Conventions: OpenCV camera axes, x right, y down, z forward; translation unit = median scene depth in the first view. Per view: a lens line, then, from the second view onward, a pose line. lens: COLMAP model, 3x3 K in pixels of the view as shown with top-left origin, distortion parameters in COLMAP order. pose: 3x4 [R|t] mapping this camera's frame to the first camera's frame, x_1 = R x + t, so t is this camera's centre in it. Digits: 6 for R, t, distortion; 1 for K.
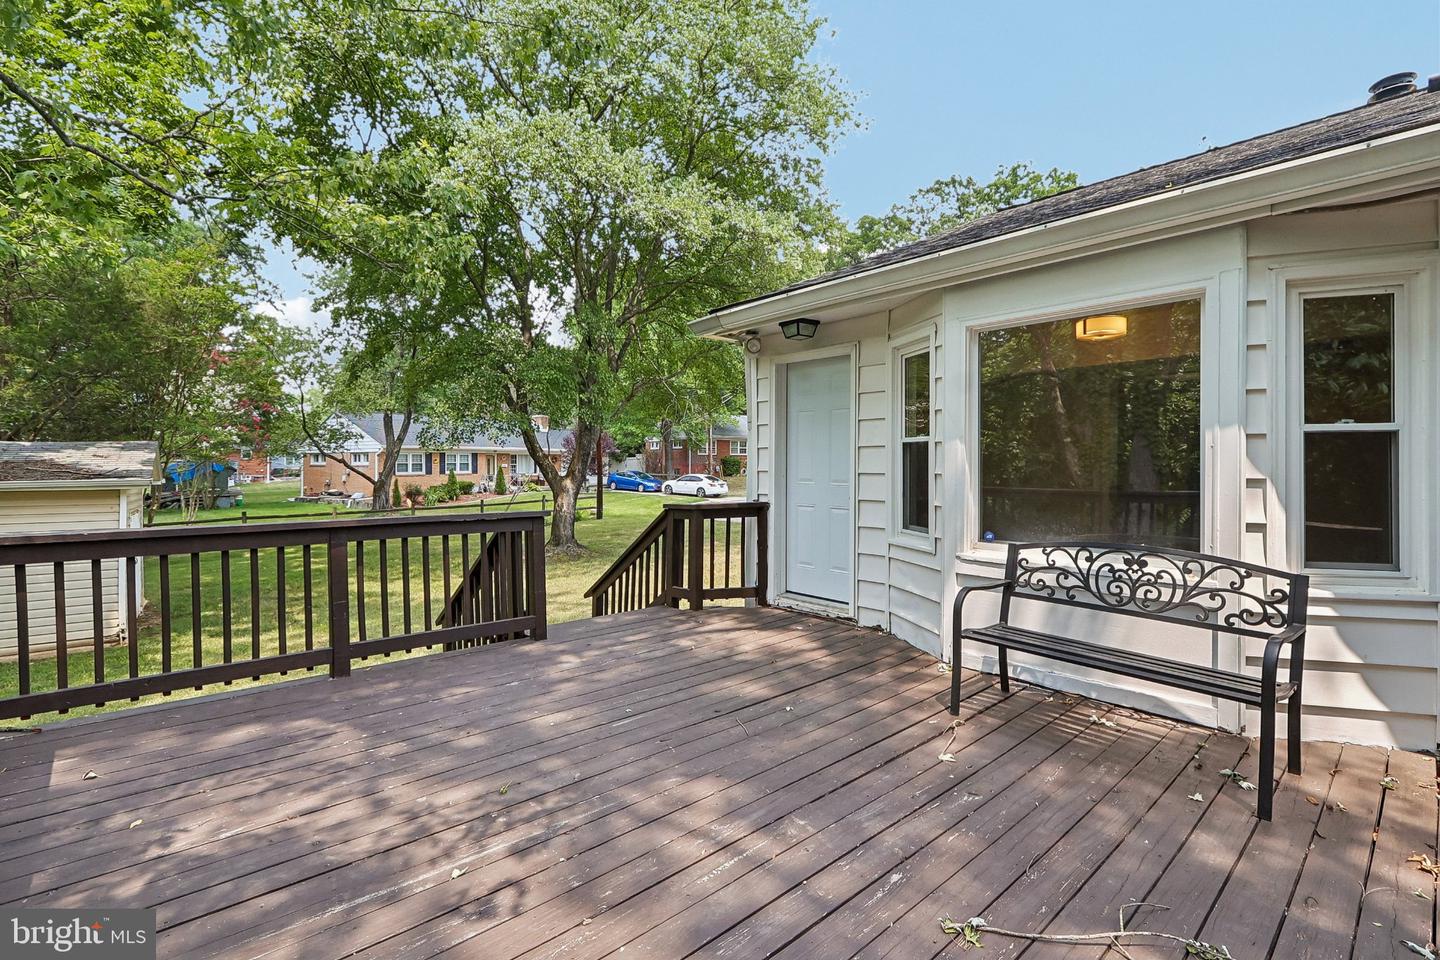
lens RADIAL K [[668.8, 0, 726.4], [0, 668.8, 469.1], [0, 0, 1]] dist [-0.001696, -0.002091]
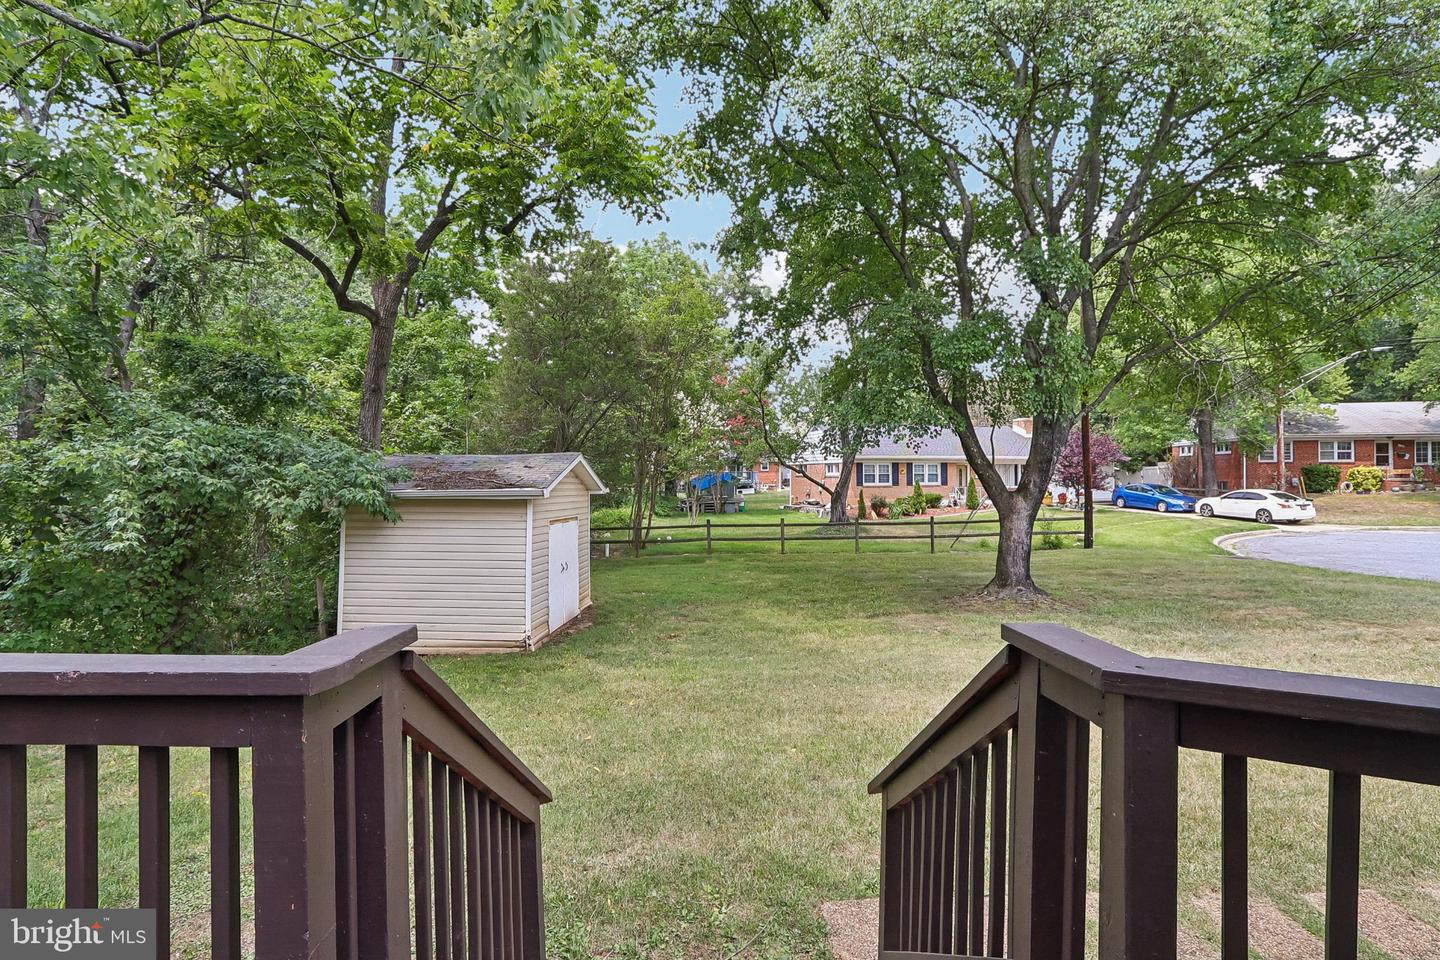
lens RADIAL K [[668.8, 0, 715.8], [0, 668.8, 464.7], [0, 0, 1]] dist [-0.001696, -0.002091]
pose [[0.745879, -0.009839, -0.666009, -0.004452], [-0.005506, 0.999766, -0.020936, -0.005330], [0.666059, 0.019283, 0.745650, 0.907333]]
